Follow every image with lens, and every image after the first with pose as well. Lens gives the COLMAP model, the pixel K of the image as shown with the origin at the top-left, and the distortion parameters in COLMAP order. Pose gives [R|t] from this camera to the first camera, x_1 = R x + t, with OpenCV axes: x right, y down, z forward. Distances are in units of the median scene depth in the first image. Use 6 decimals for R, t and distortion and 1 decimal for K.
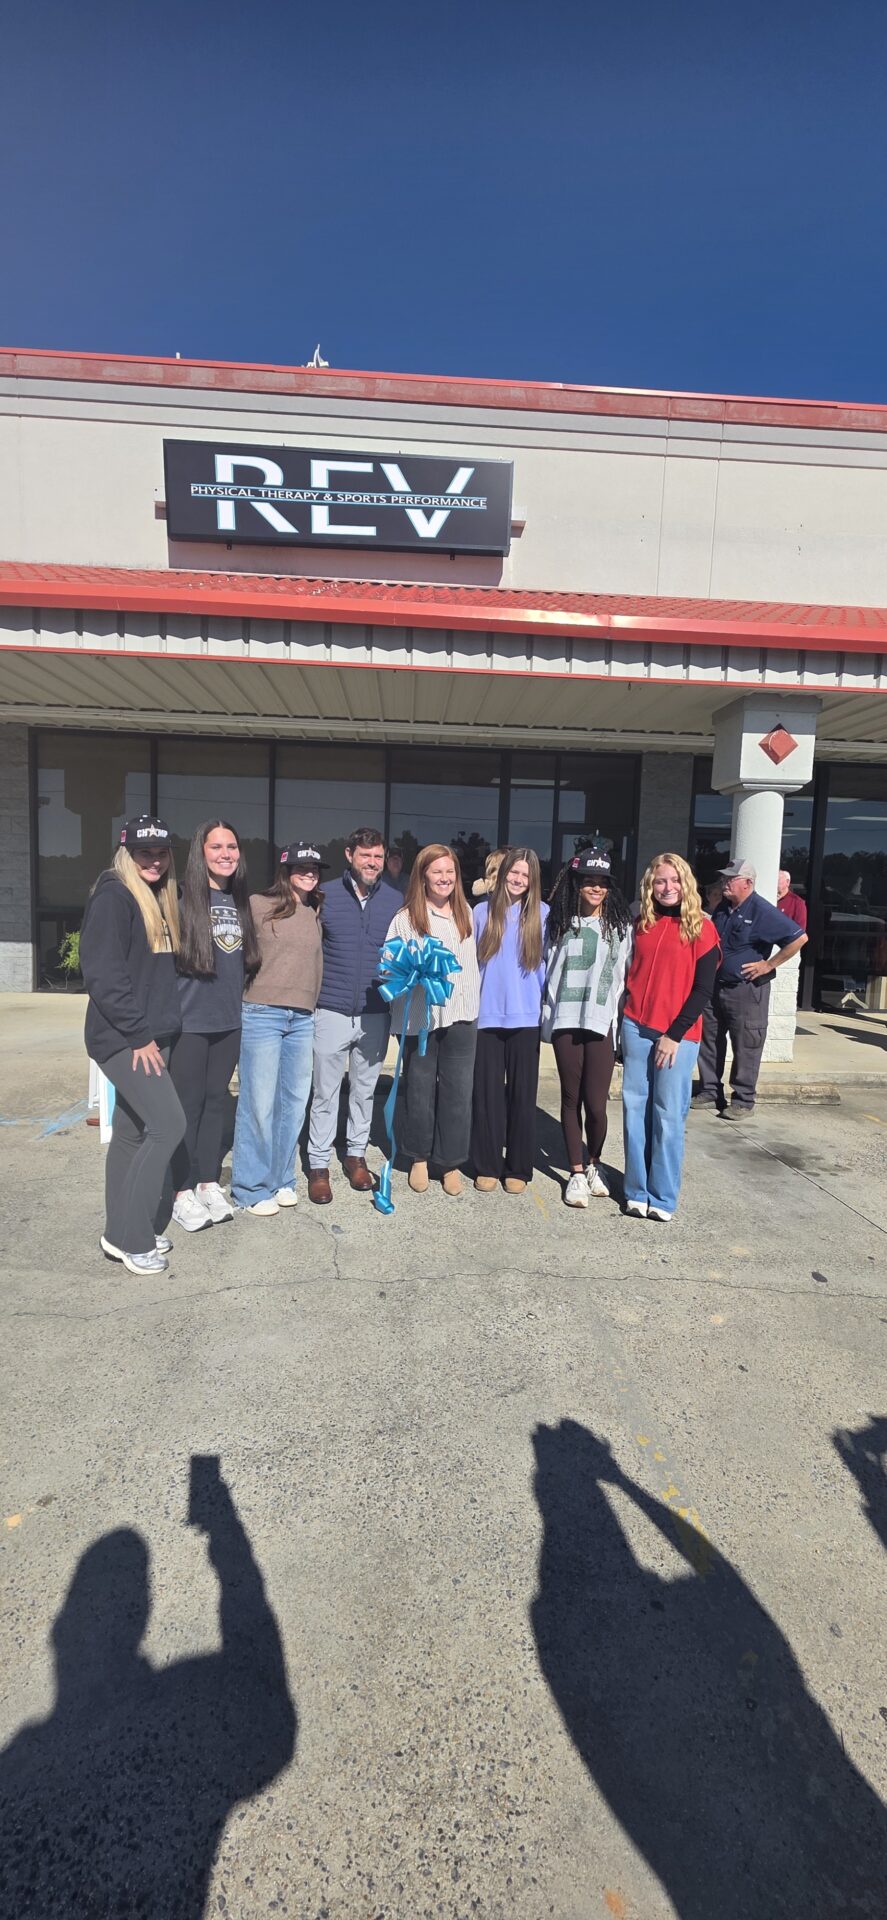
lens RADIAL K [[753.6, 0, 442.1], [0, 753.6, 969.1], [0, 0, 1]] dist [0.007828, -0.000107]
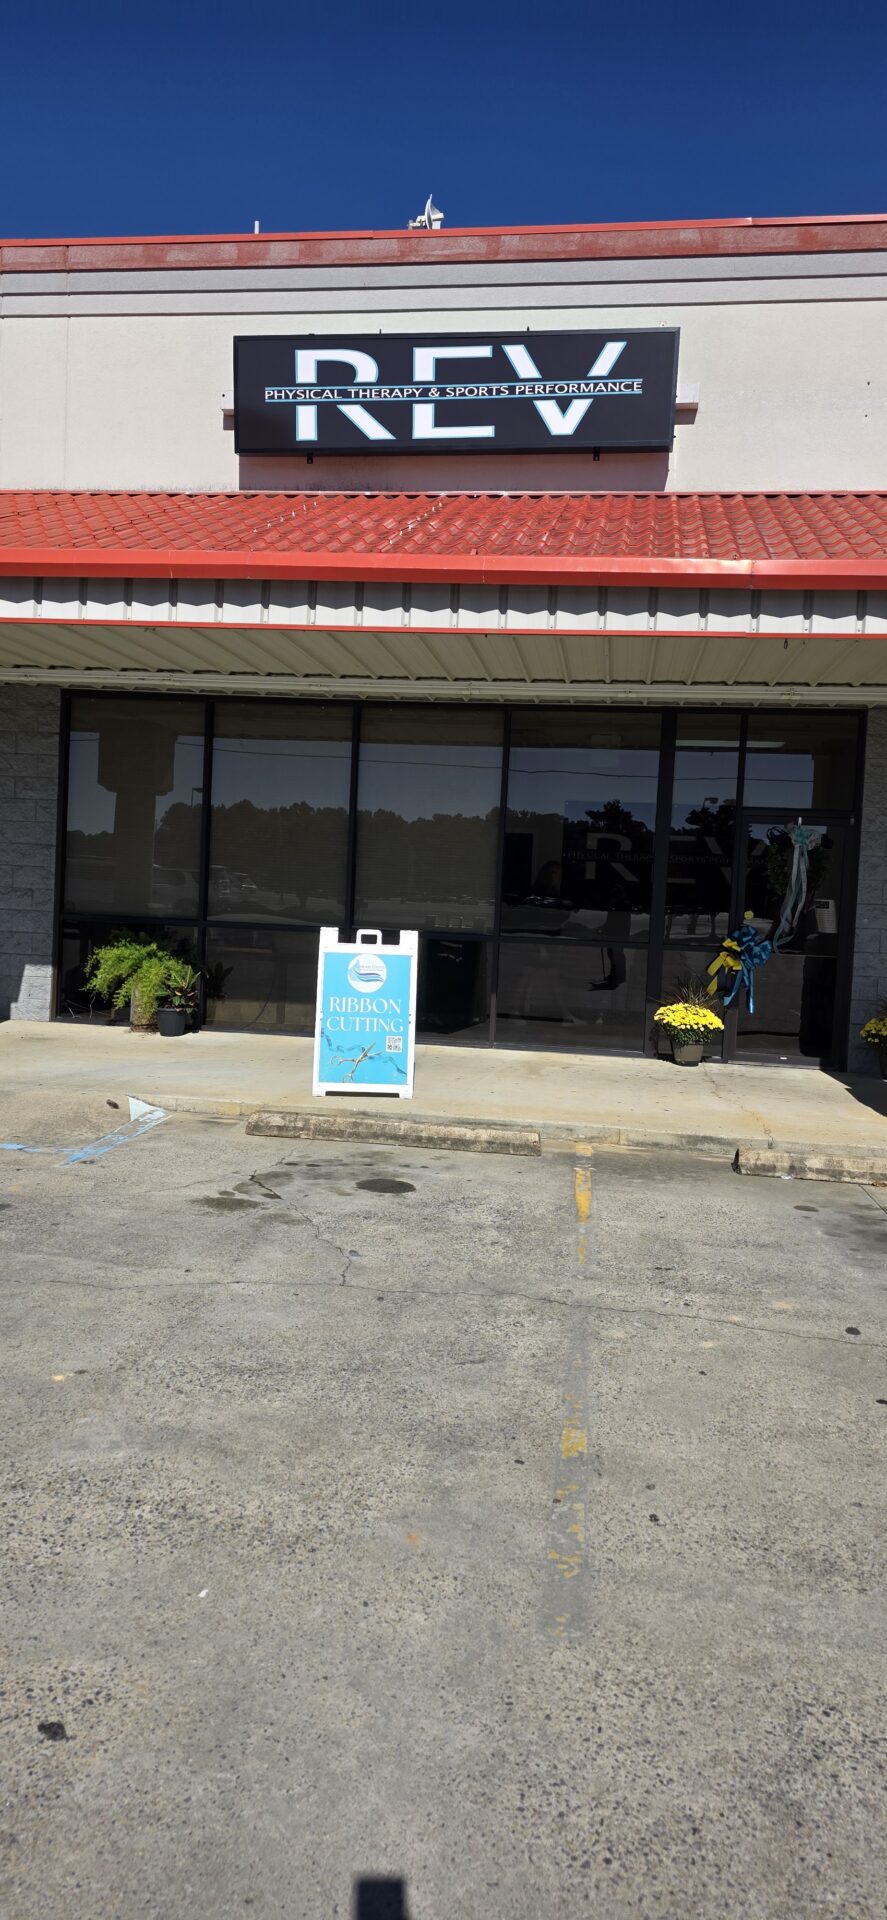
lens RADIAL K [[1269.3, 0, 439.8], [0, 1269.3, 952.6], [0, 0, 1]] dist [0.080970, -0.077024]
pose [[0.982198, 0.022062, -0.186549, 0.113932], [-0.032421, 0.998086, -0.052665, 0.018481], [0.185030, 0.057775, 0.981033, -0.259950]]
